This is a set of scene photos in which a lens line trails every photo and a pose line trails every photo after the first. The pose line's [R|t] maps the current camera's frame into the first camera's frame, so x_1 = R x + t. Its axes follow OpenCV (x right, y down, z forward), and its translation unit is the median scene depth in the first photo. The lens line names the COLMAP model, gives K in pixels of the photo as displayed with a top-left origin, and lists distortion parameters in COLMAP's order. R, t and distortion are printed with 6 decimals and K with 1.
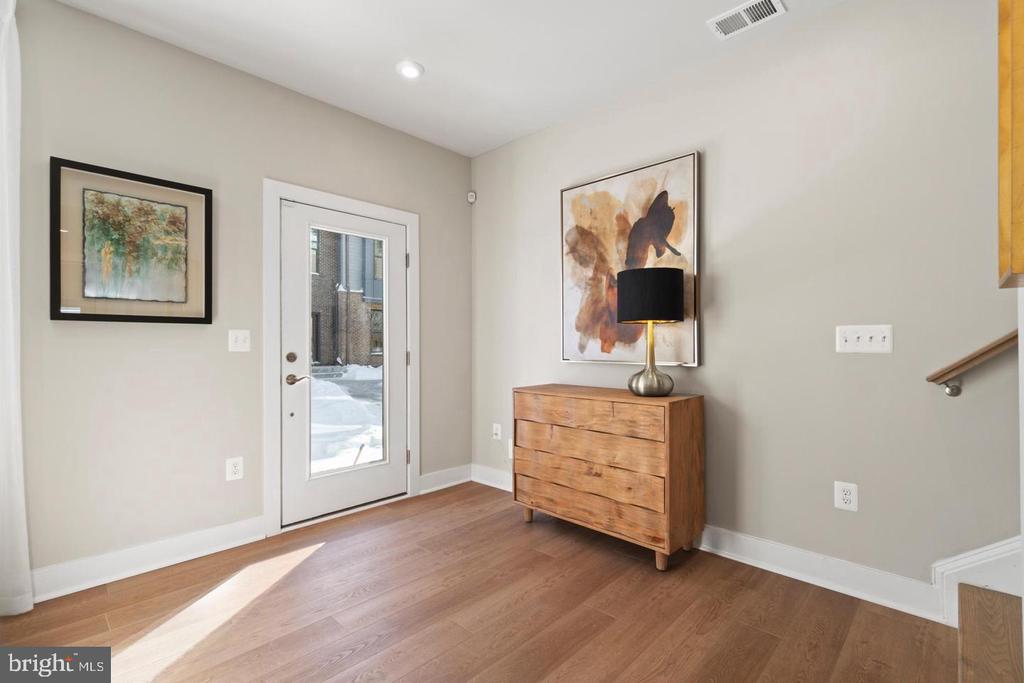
lens RADIAL K [[462.0, 0, 512.0], [0, 462.0, 341.5], [0, 0, 1]] dist [0.002836, 0.000237]
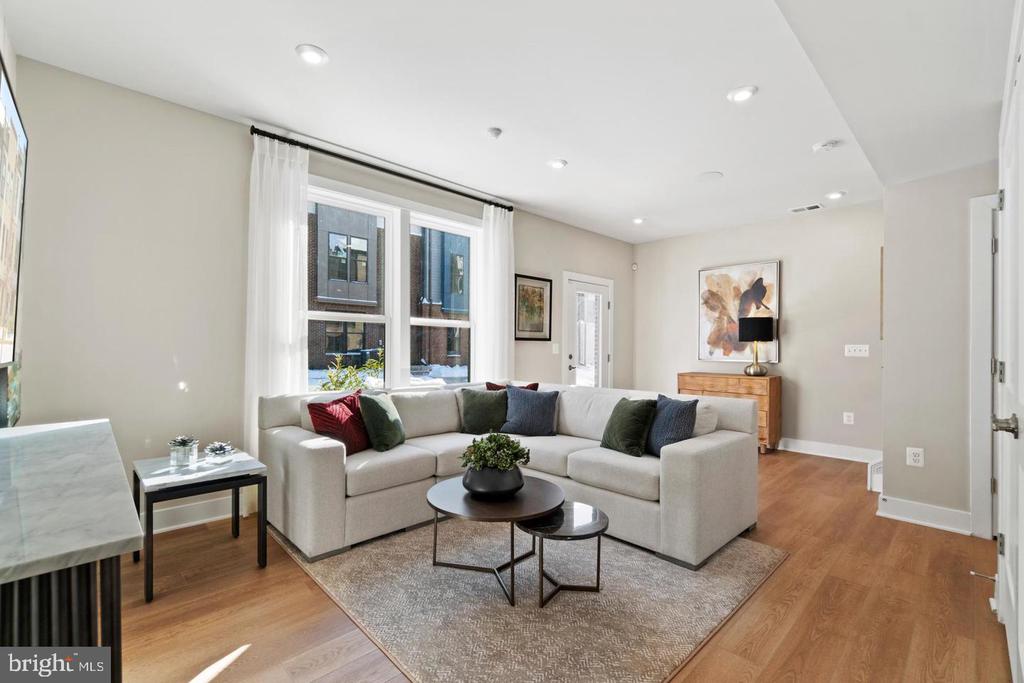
lens RADIAL K [[450.5, 0, 507.3], [0, 450.5, 348.7], [0, 0, 1]] dist [-0.000096, 0.000055]
pose [[0.999338, 0.006458, -0.035794, -0.729922], [-0.006147, 0.999942, 0.008790, -0.018923], [0.035849, -0.008564, 0.999321, -1.054870]]
